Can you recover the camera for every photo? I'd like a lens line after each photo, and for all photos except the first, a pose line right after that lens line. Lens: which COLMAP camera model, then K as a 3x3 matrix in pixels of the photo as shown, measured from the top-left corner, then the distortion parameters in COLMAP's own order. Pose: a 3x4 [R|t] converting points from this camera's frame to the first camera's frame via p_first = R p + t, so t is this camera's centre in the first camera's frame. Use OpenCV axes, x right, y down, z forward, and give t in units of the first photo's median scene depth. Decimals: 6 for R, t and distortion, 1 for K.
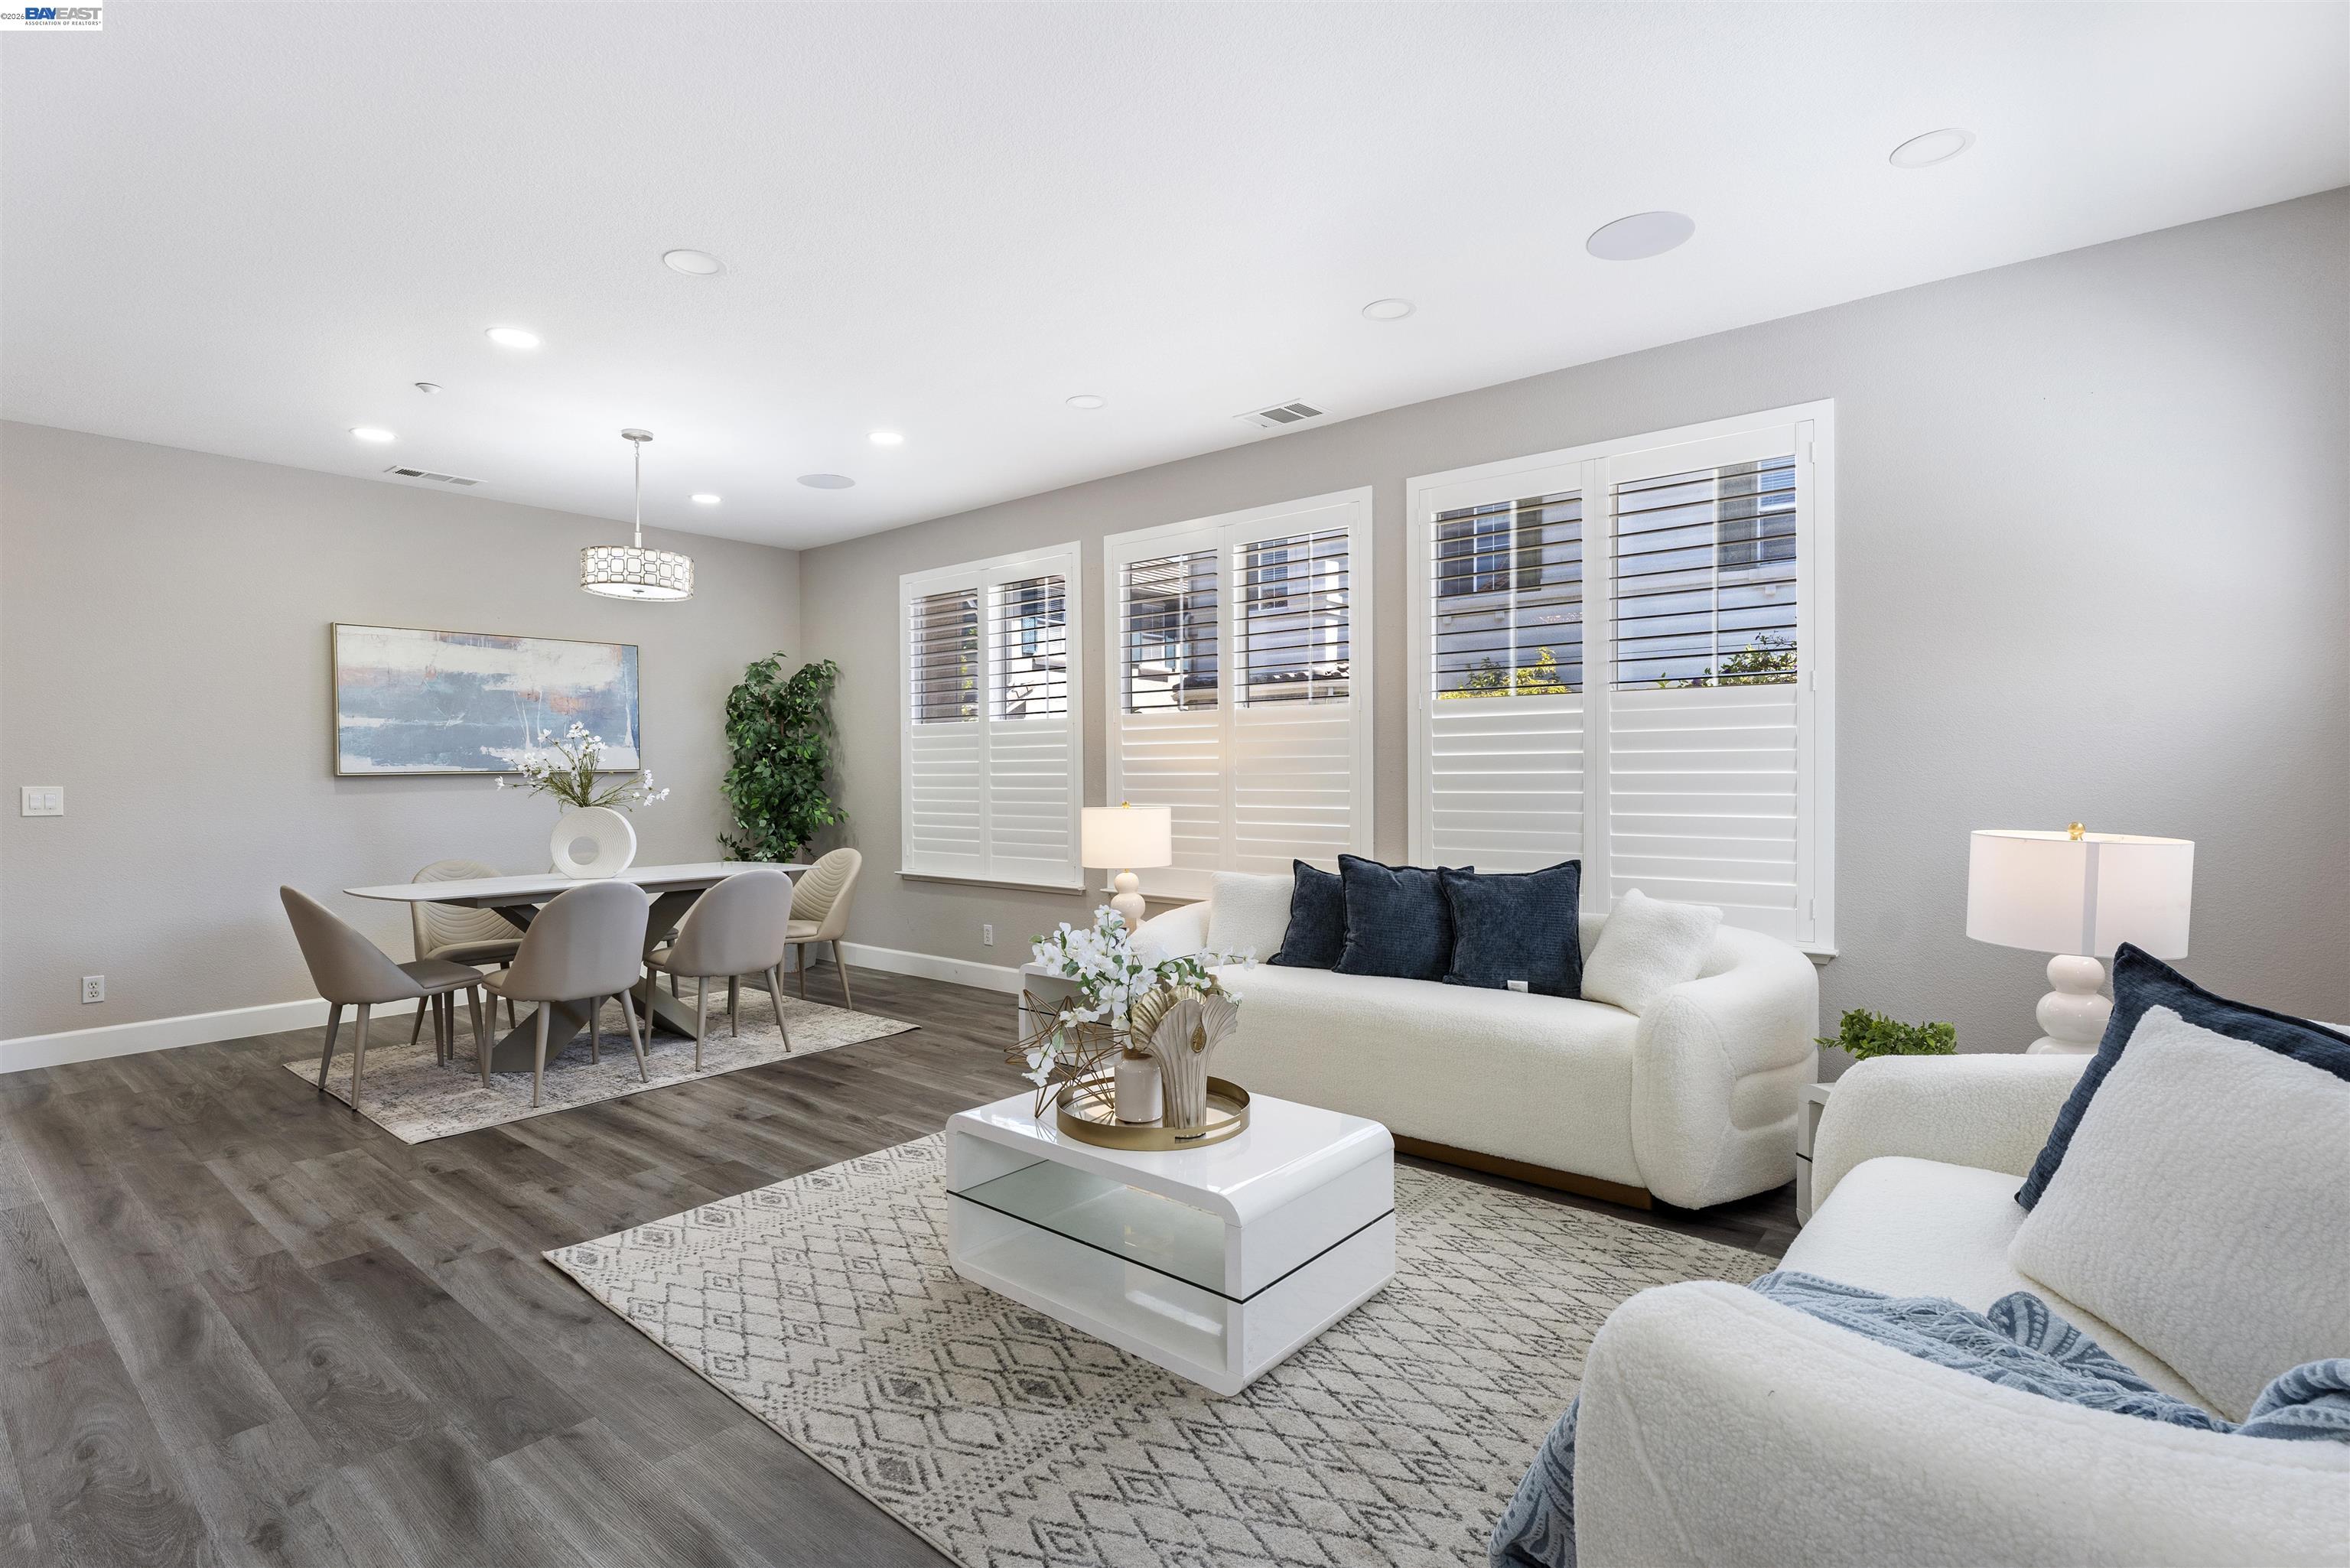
lens RADIAL K [[1120.8, 0, 1134.8], [0, 1120.8, 779.6], [0, 0, 1]] dist [-0.001624, -0.000450]
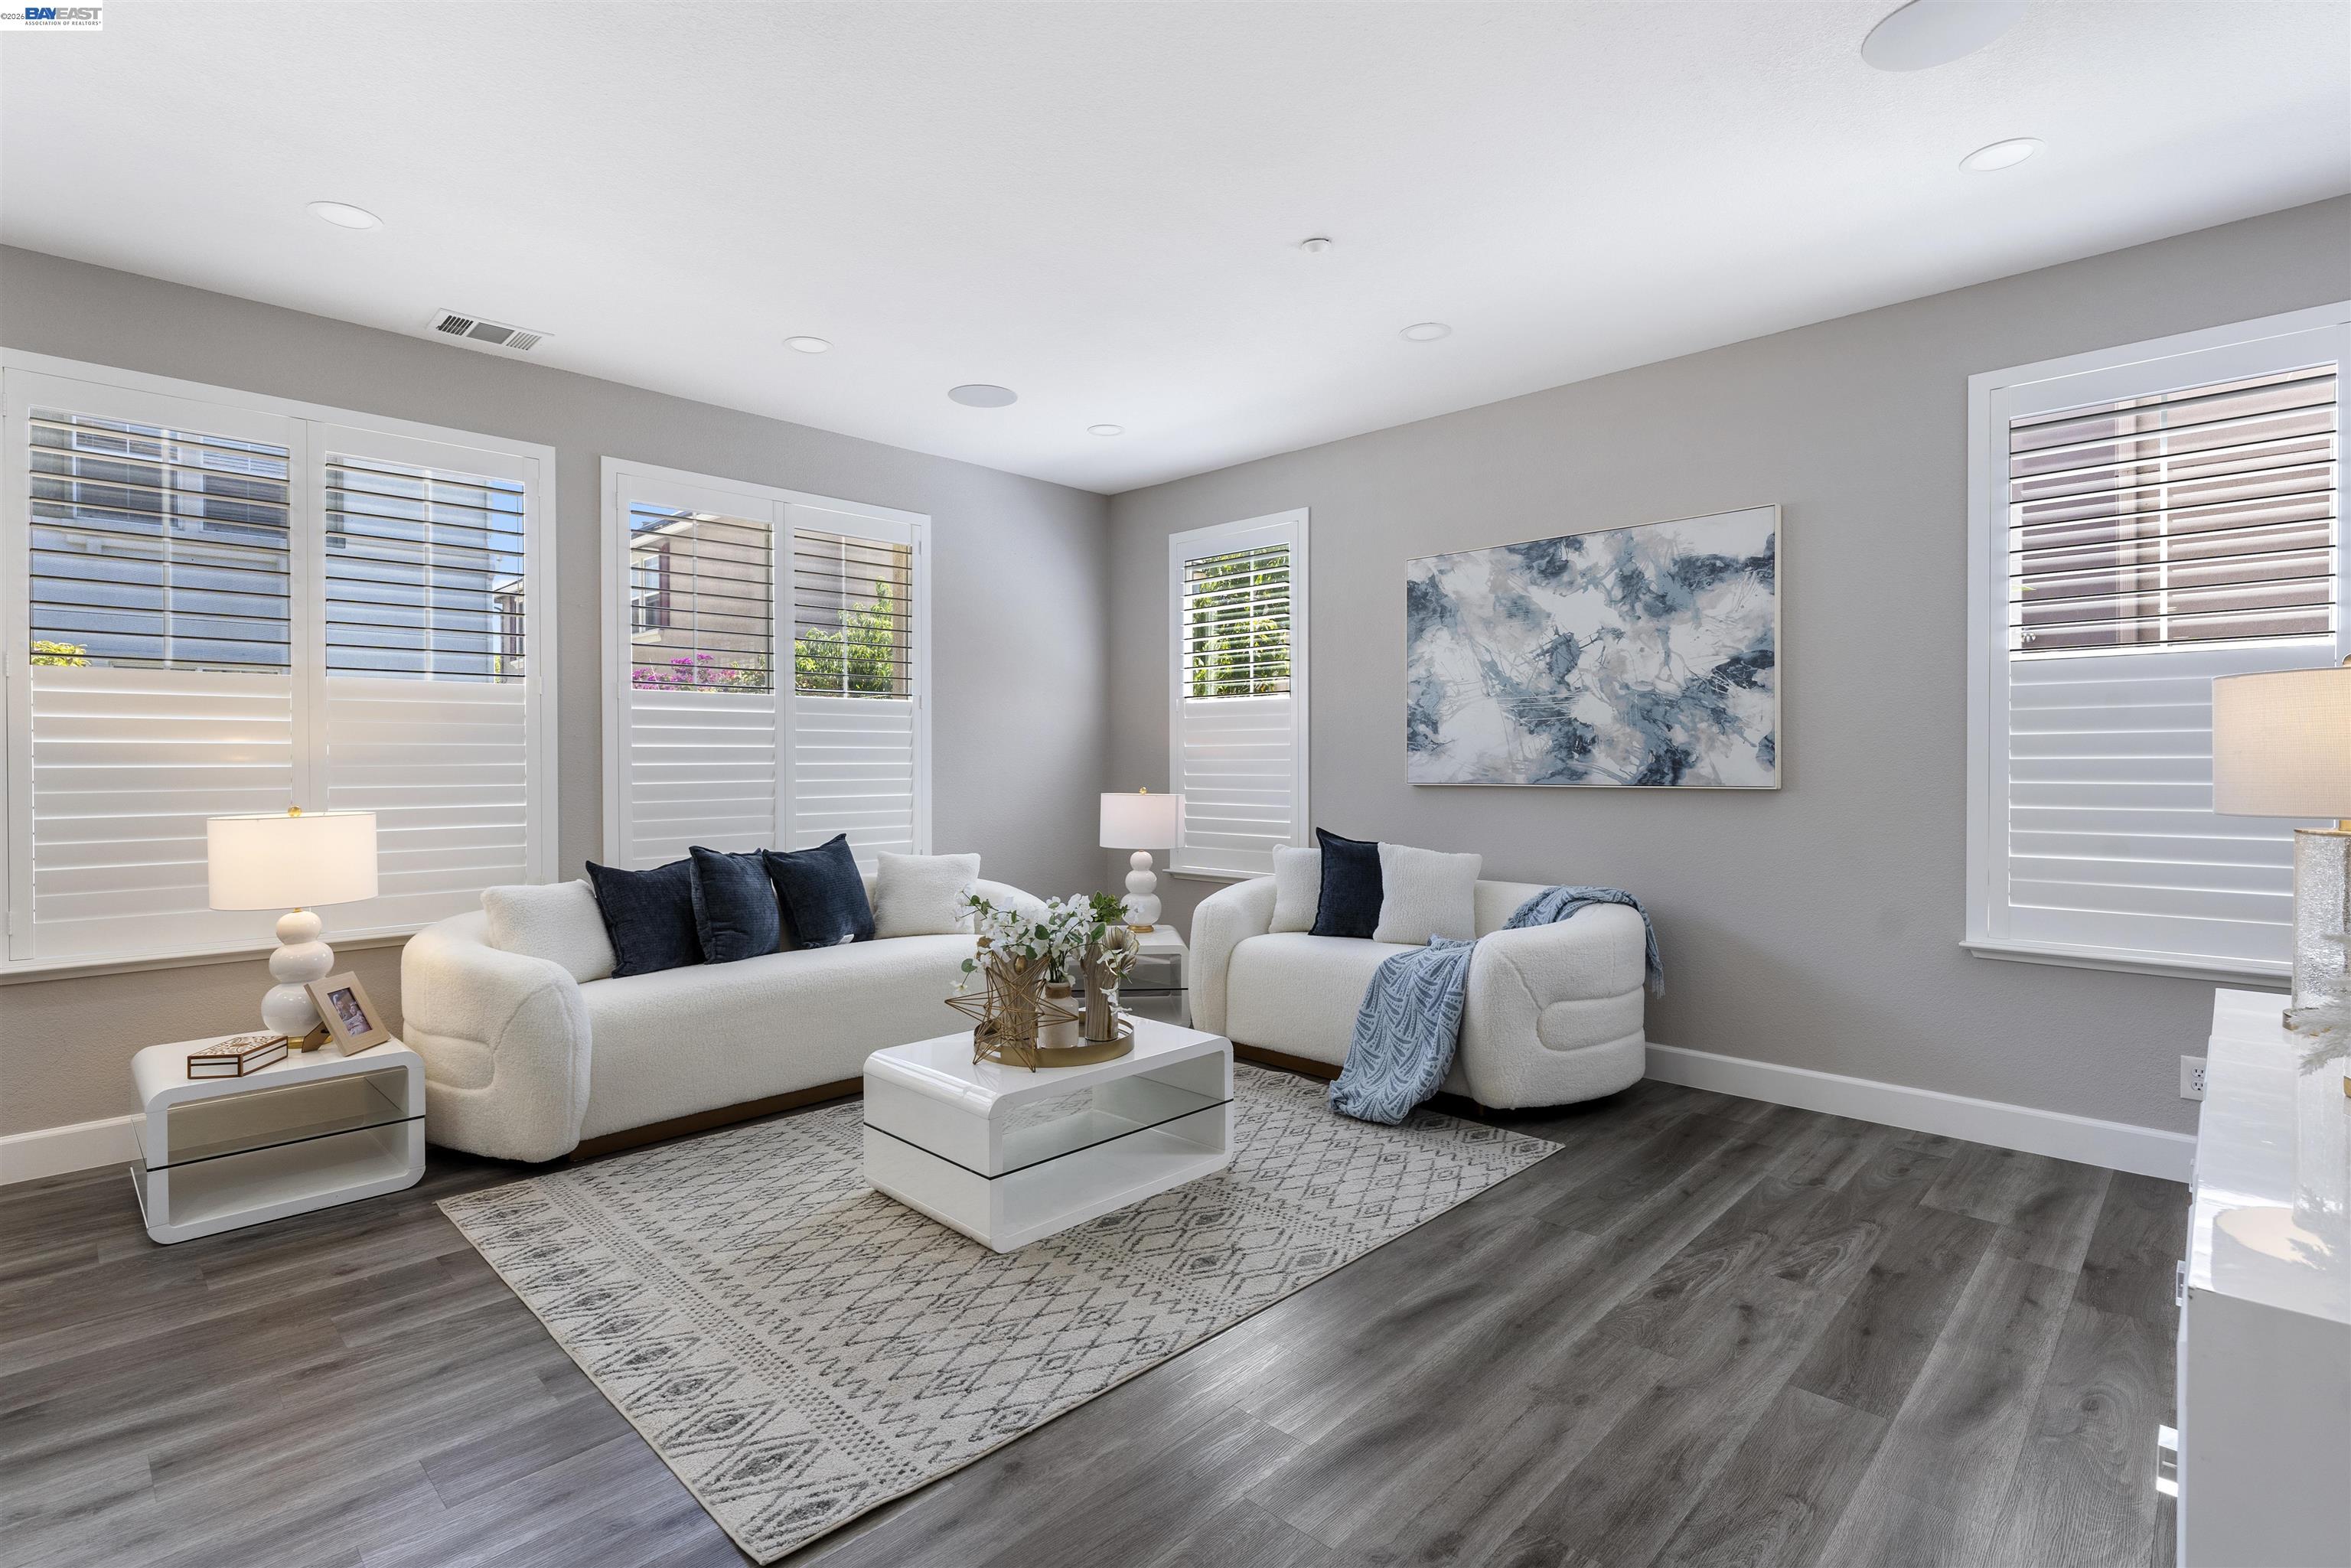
lens RADIAL K [[1132.3, 0, 1174.4], [0, 1132.3, 773.5], [0, 0, 1]] dist [-0.001270, 0.000313]
pose [[0.054548, -0.006489, 0.998490, -0.696955], [0.008708, 0.999944, 0.006023, 0.000287], [-0.998473, 0.008366, 0.054601, 0.465466]]
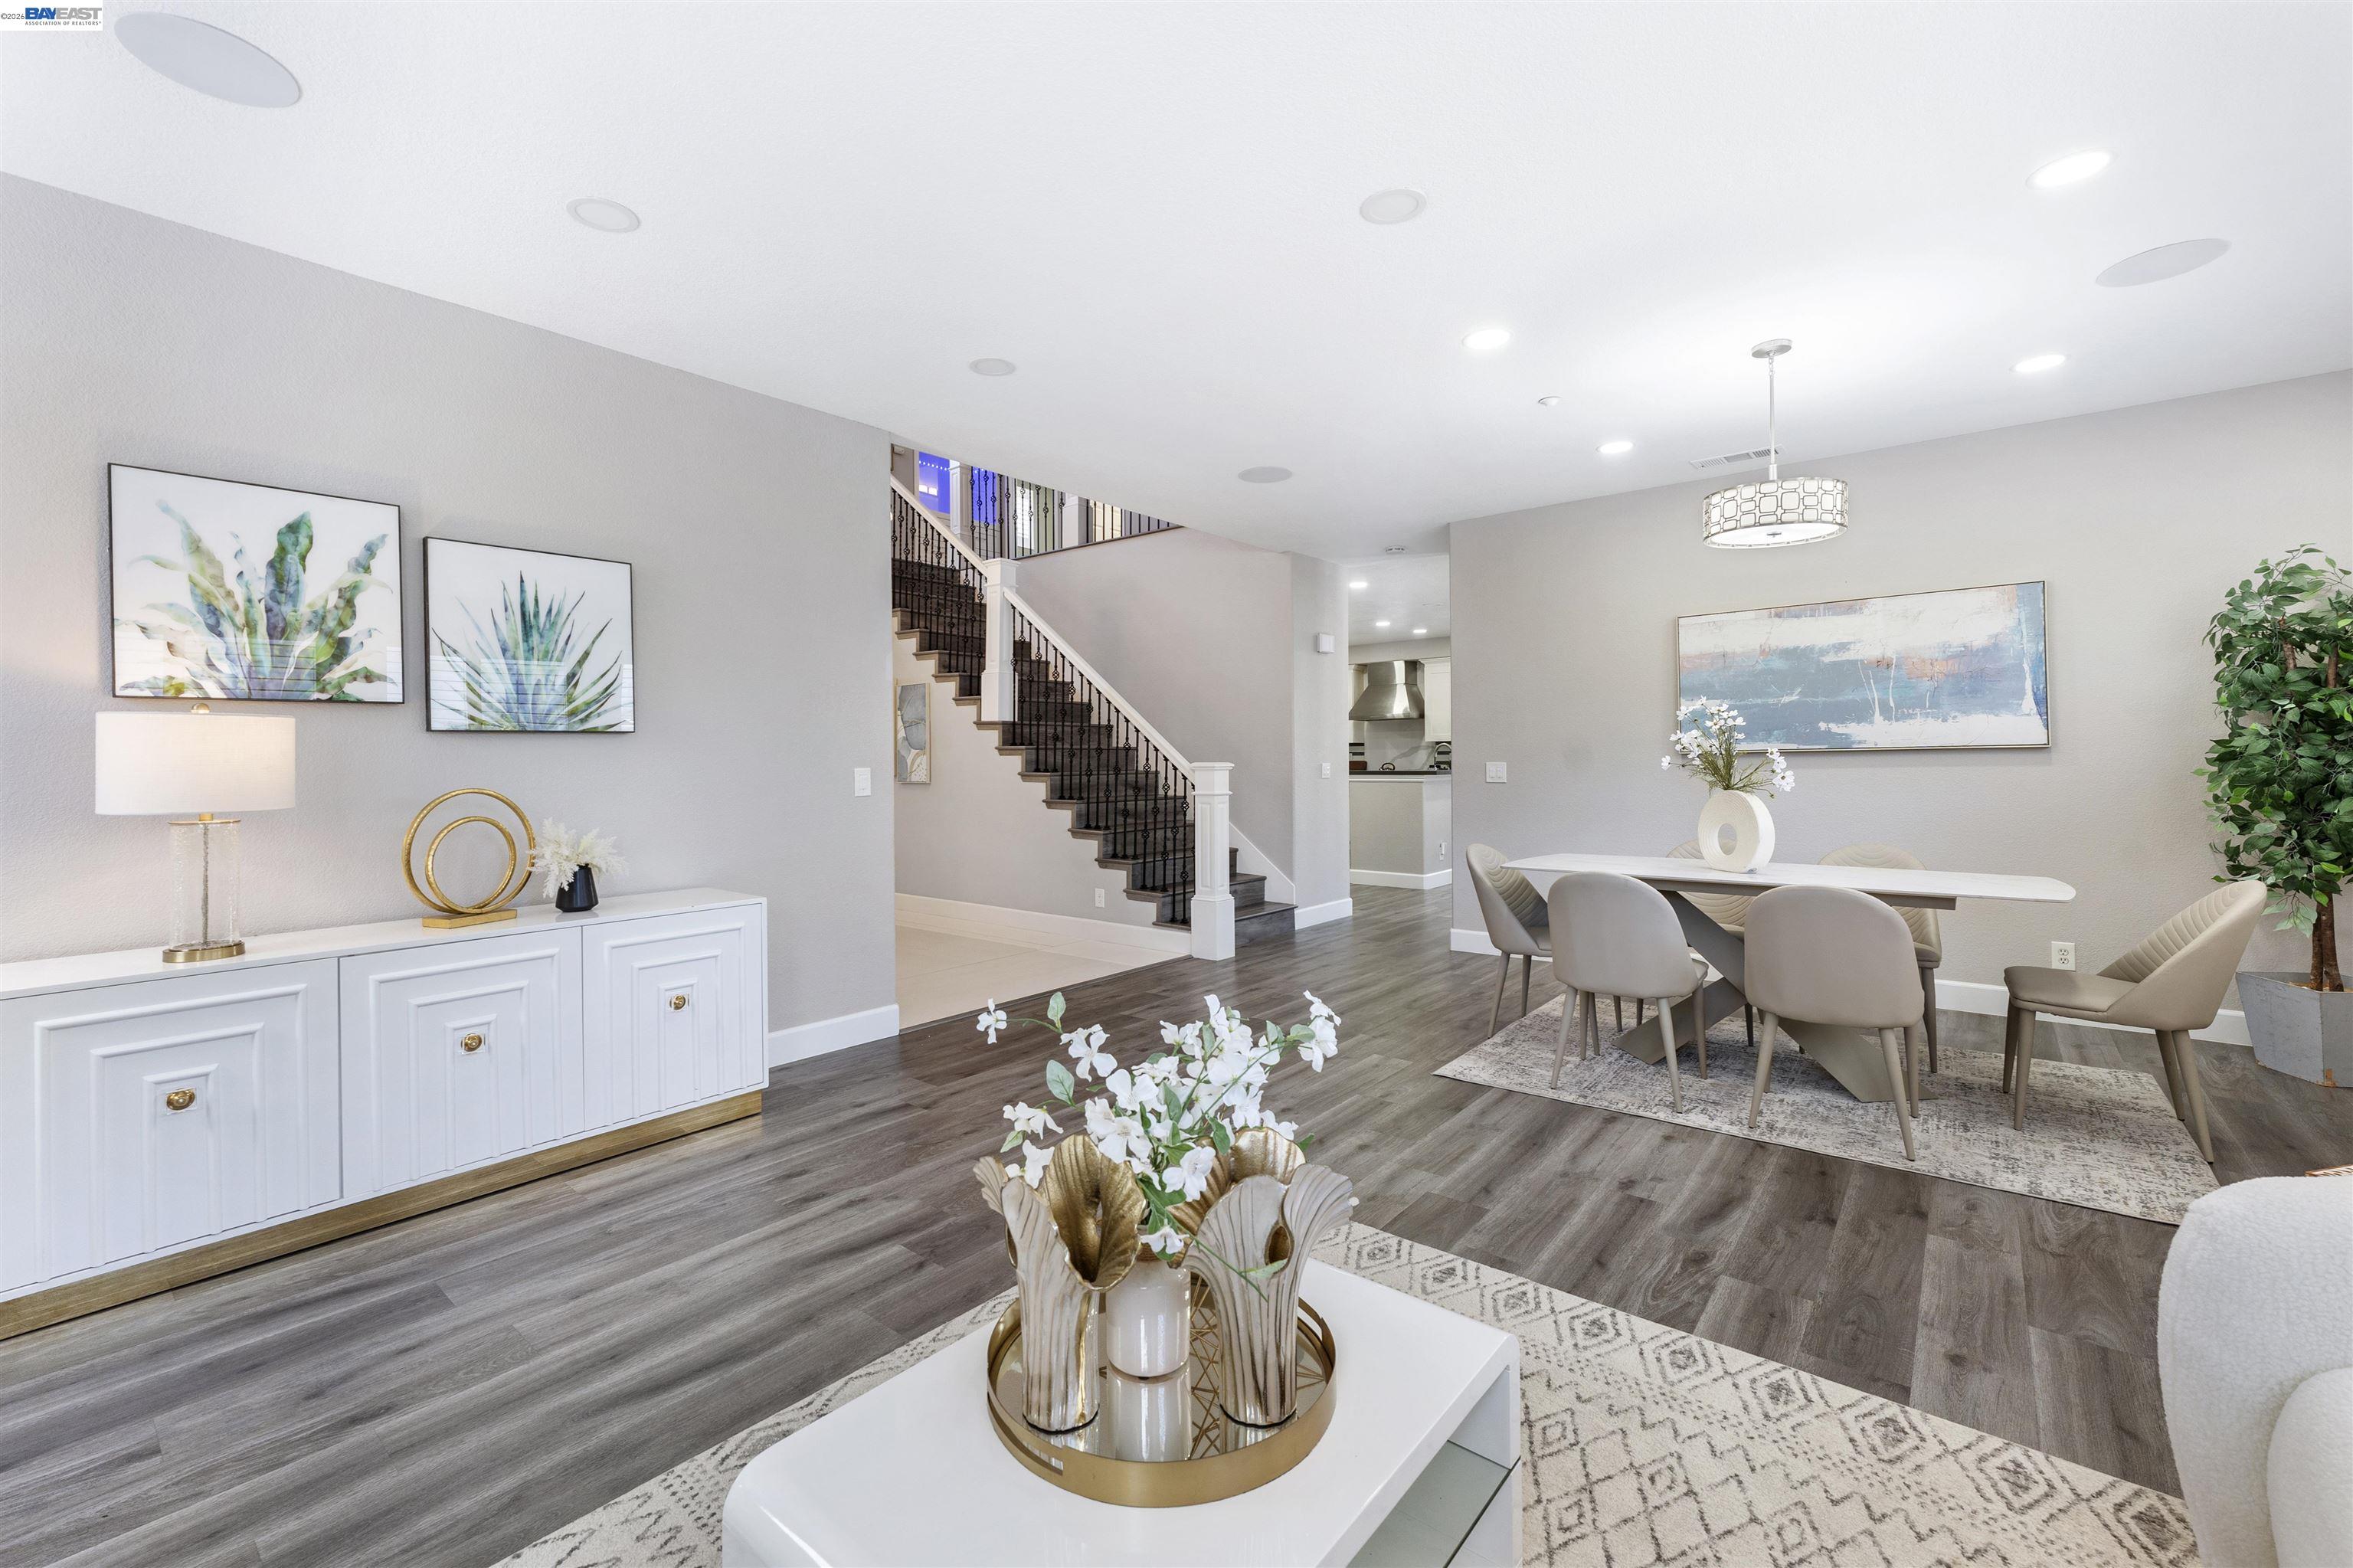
lens RADIAL K [[968.3, 0, 1165.0], [0, 968.3, 763.0], [0, 0, 1]] dist [-0.001486, -0.000155]
pose [[0.020973, 0.010066, -0.999729, 0.290724], [0.003578, 0.999942, 0.010143, -0.007687], [0.999774, -0.003789, 0.020936, 0.576974]]
